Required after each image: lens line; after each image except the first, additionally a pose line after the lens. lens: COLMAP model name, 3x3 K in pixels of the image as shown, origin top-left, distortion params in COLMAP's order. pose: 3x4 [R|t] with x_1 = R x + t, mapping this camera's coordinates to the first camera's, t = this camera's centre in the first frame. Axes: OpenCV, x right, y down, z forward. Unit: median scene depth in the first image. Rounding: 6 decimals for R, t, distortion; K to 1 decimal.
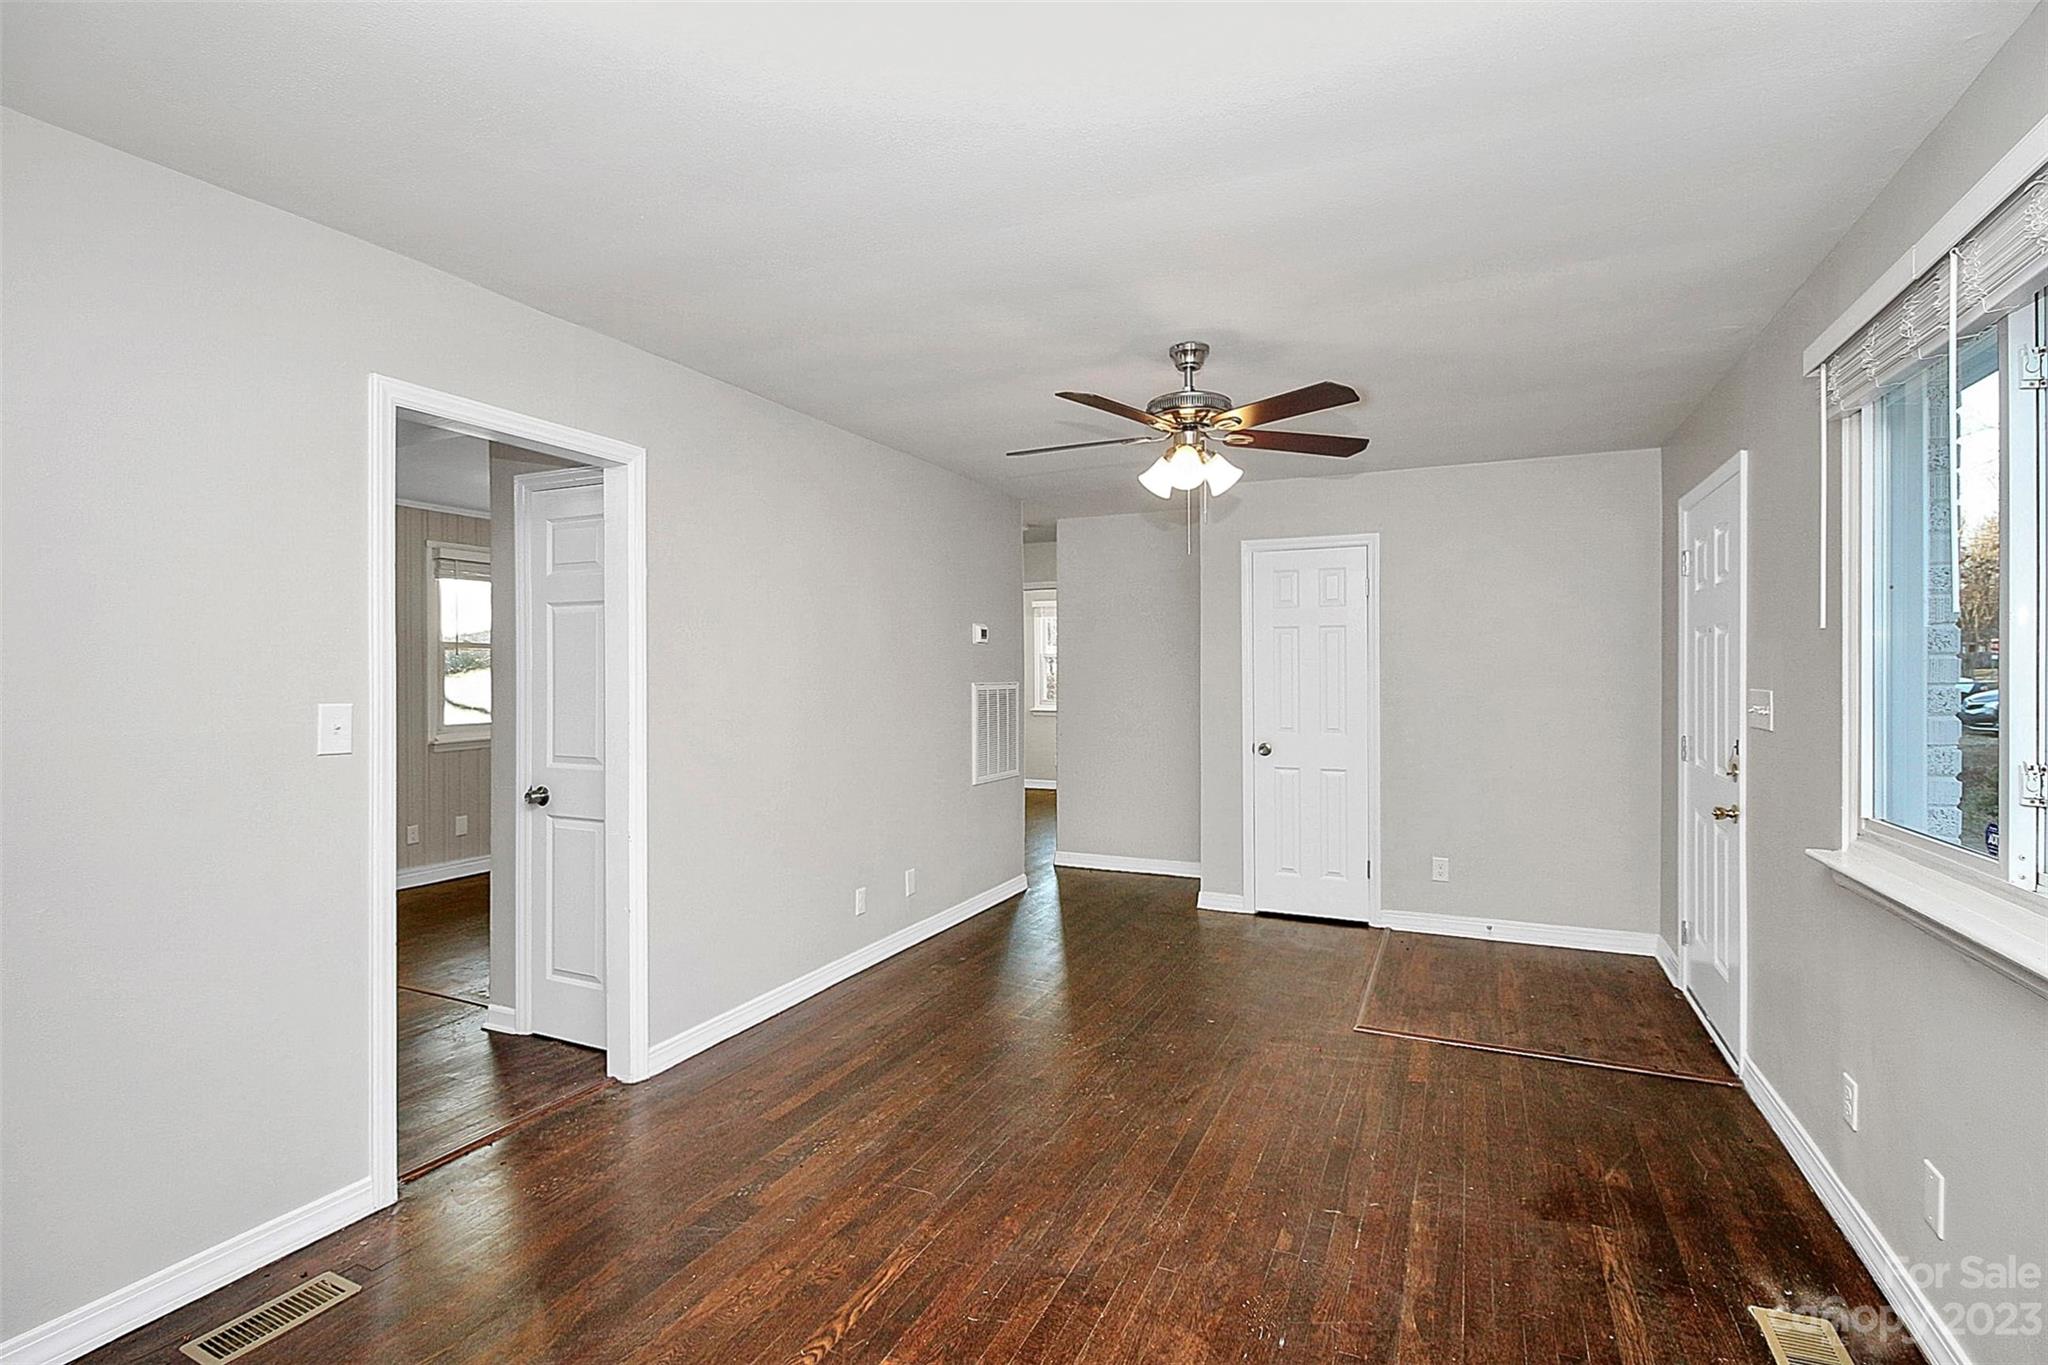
lens RADIAL K [[917.3, 0, 1027.0], [0, 917.3, 670.9], [0, 0, 1]] dist [0.000993, 0.000091]
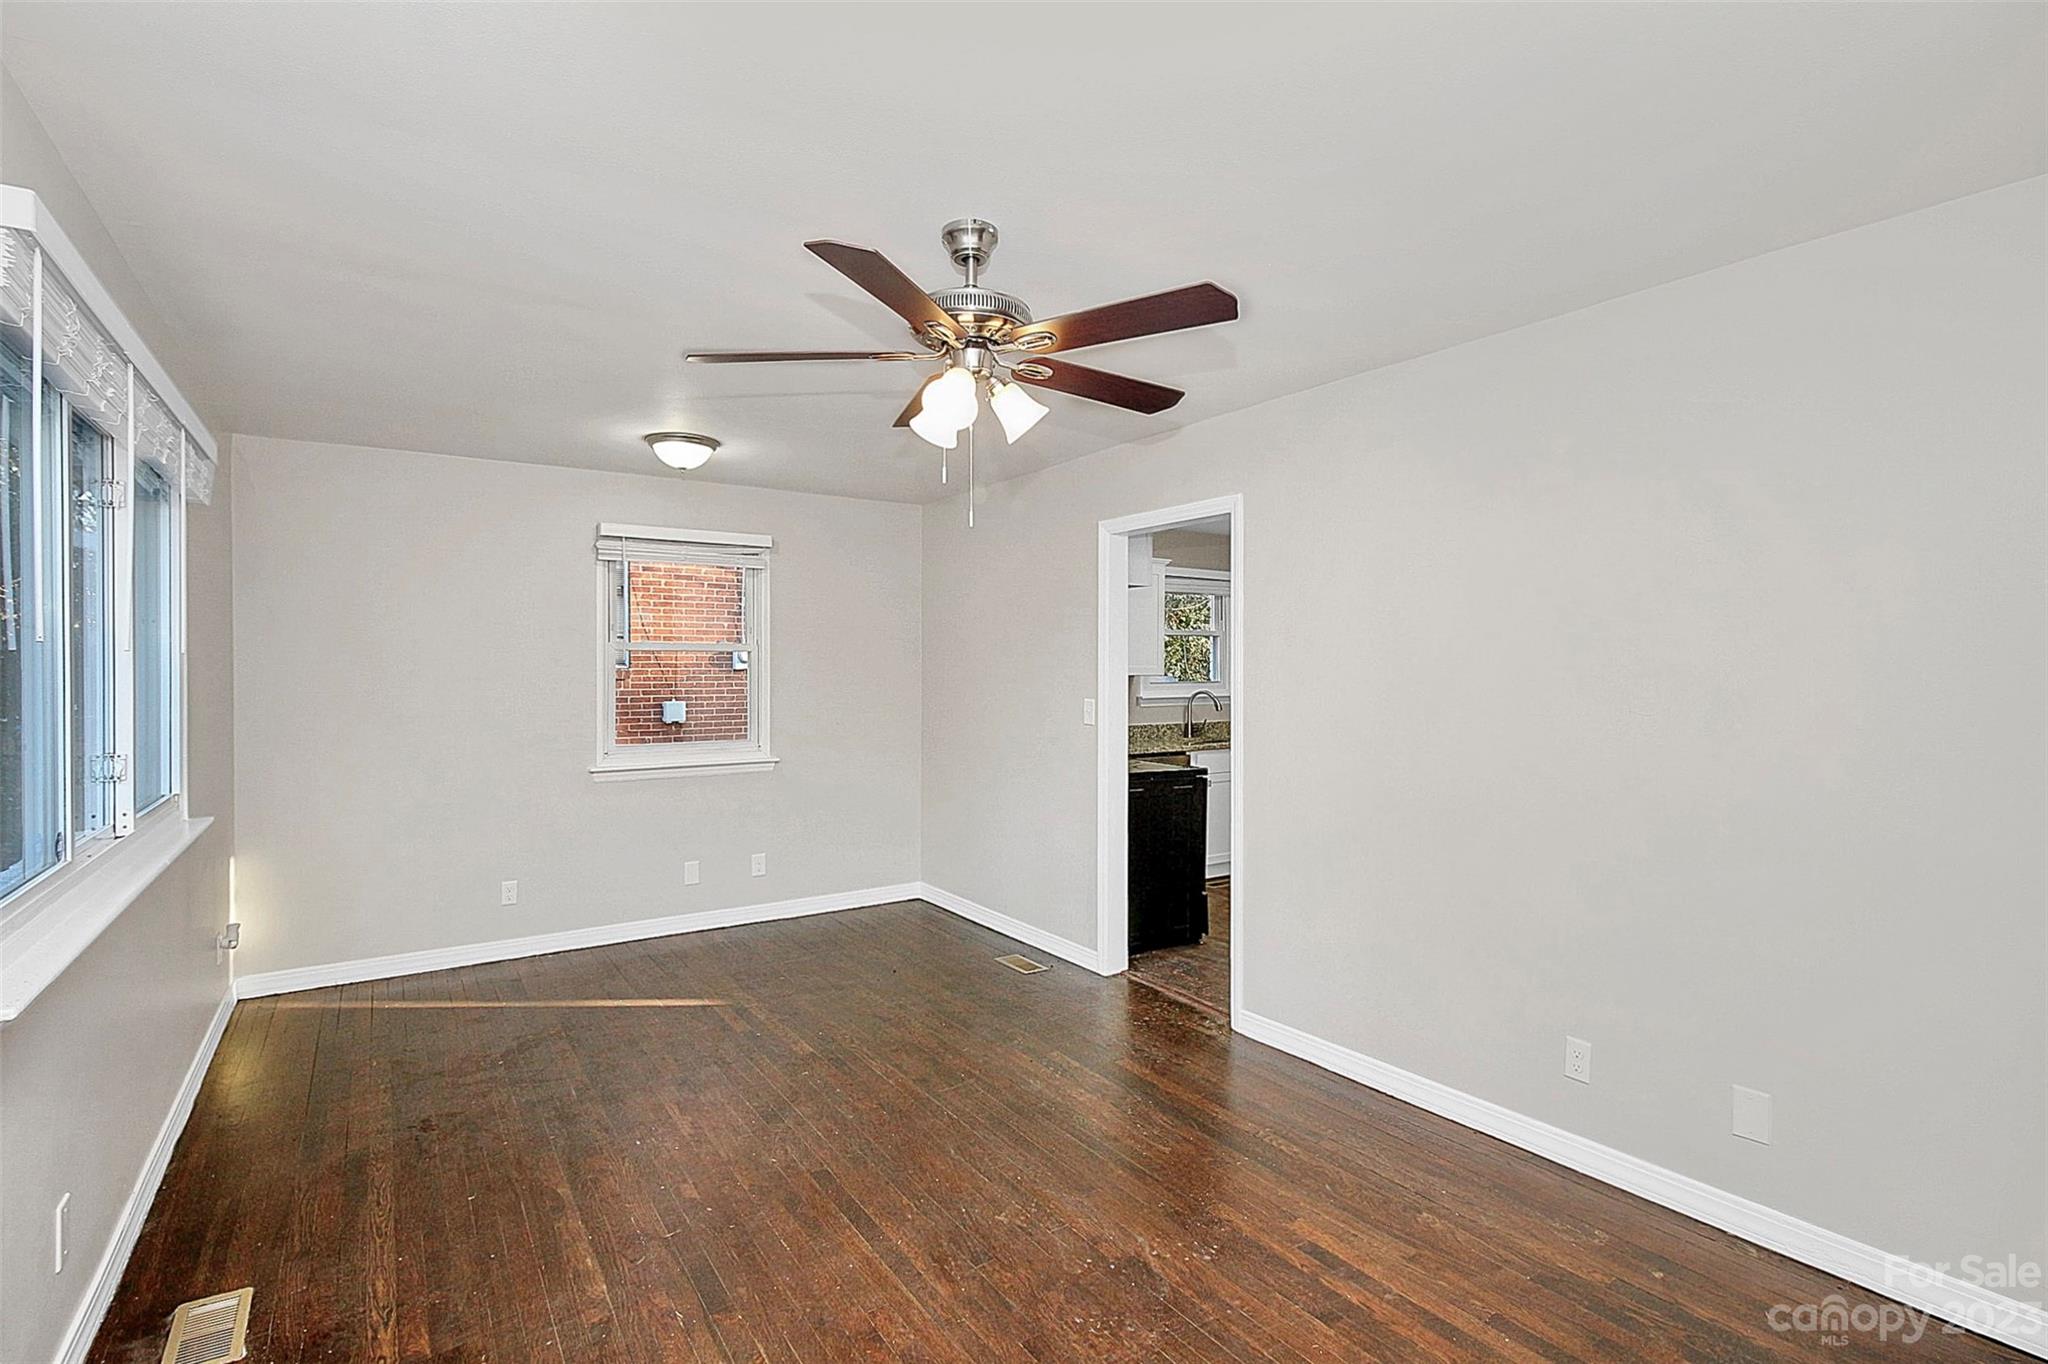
lens RADIAL K [[983.4, 0, 1036.0], [0, 983.4, 676.8], [0, 0, 1]] dist [0.000138, -0.000835]
pose [[-0.504167, 0.007756, -0.863571, 0.888652], [0.004469, 0.999970, 0.006372, -0.016256], [0.863595, -0.000647, -0.504186, 1.589215]]
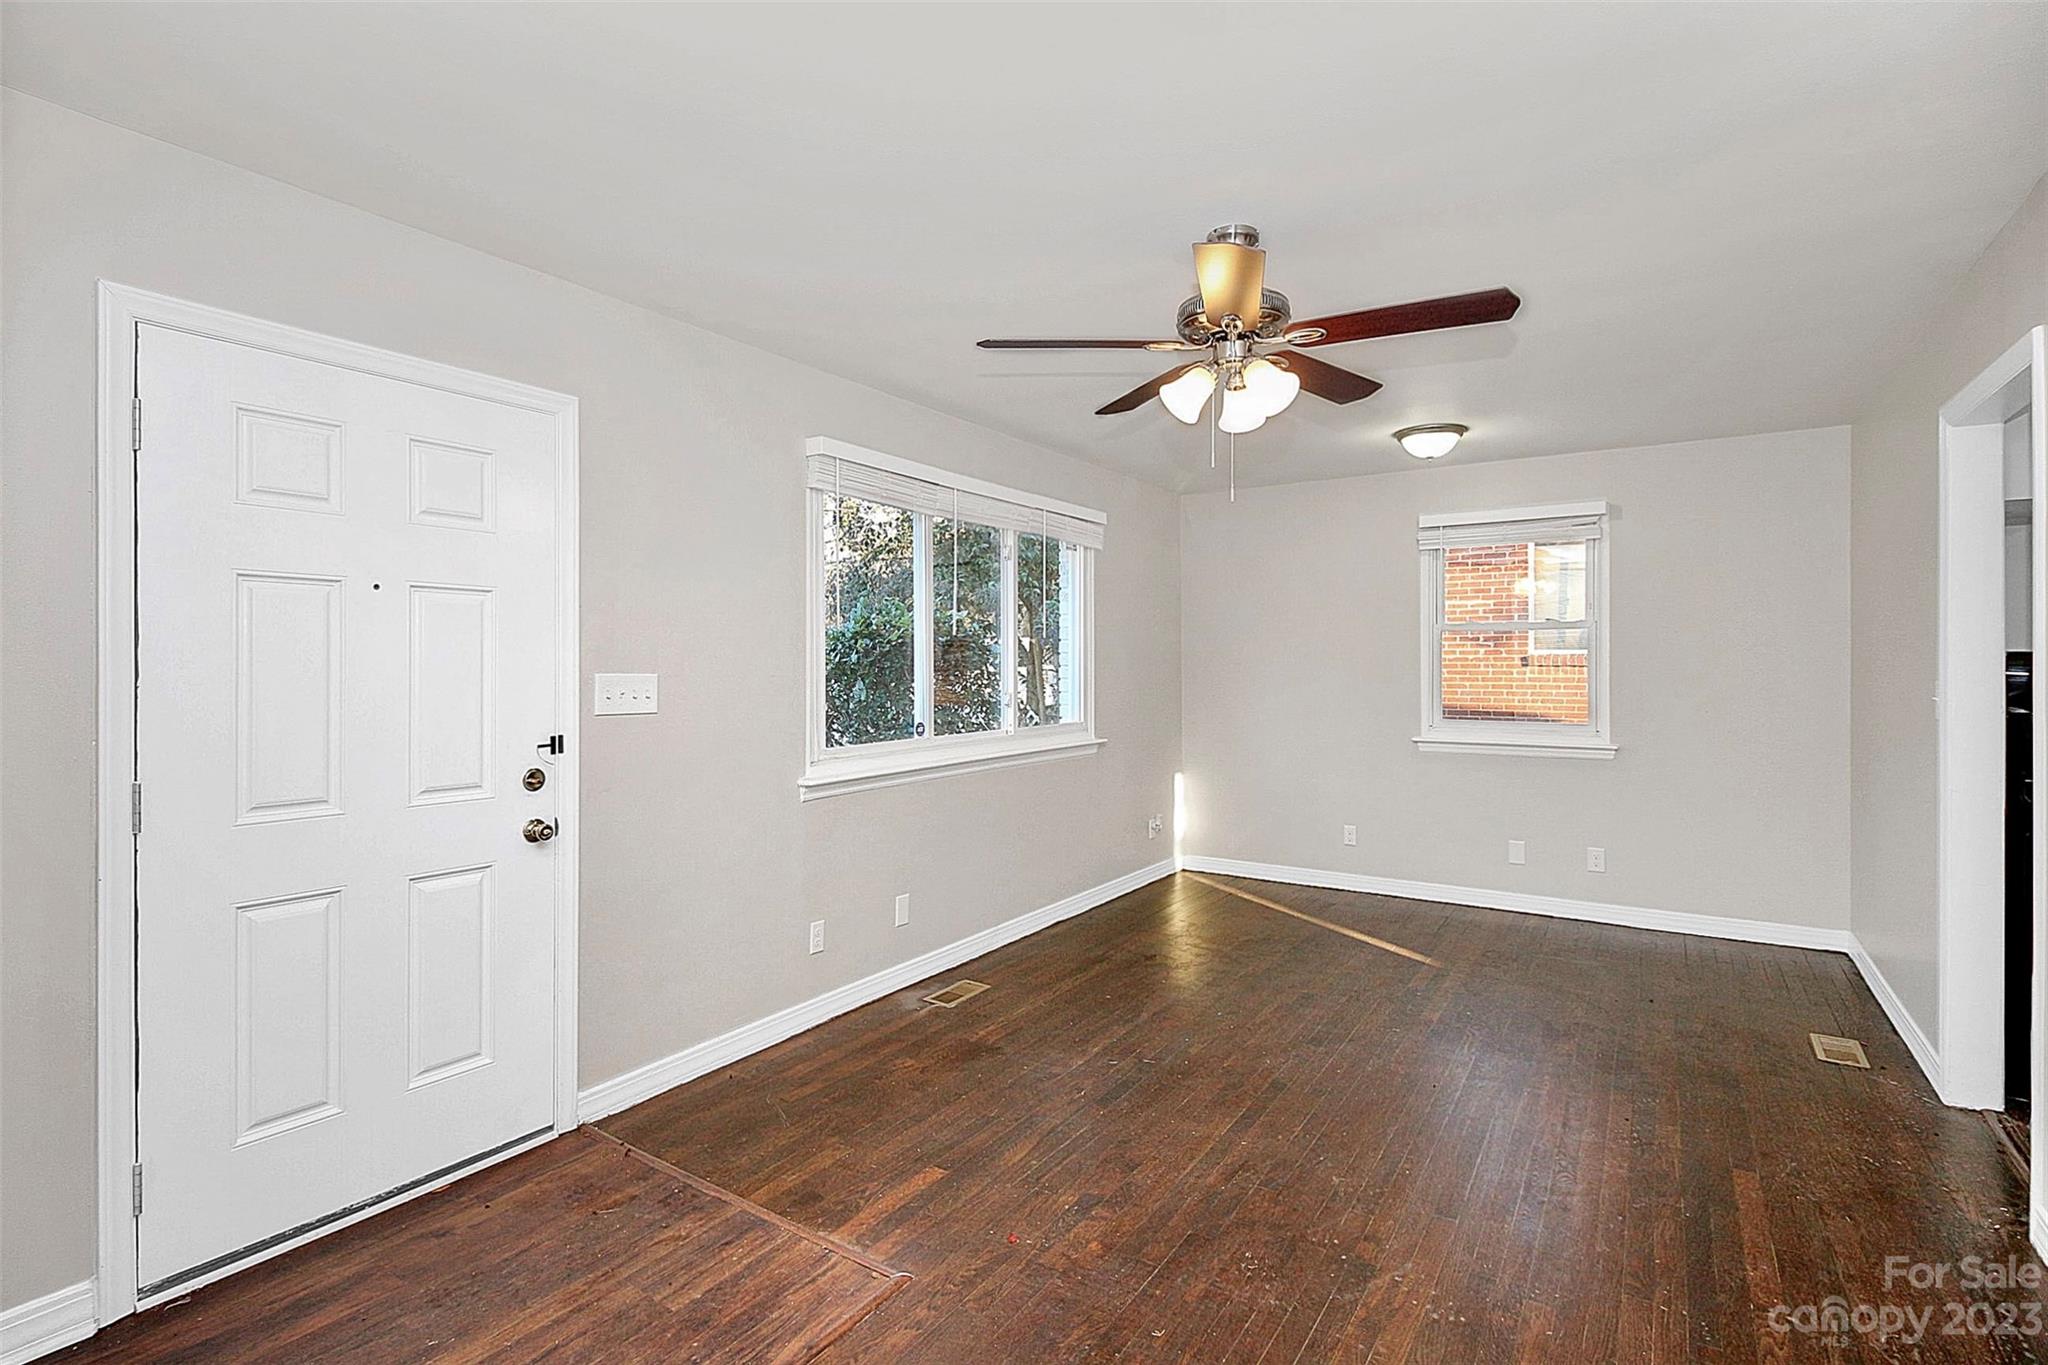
lens RADIAL K [[983.4, 0, 1036.0], [0, 983.4, 677.3], [0, 0, 1]] dist [0.000138, -0.000835]
pose [[-0.991315, -0.004633, 0.131426, 0.262401], [-0.003248, 0.999937, 0.010753, 0.016705], [-0.131468, 0.010233, -0.991268, 2.050885]]
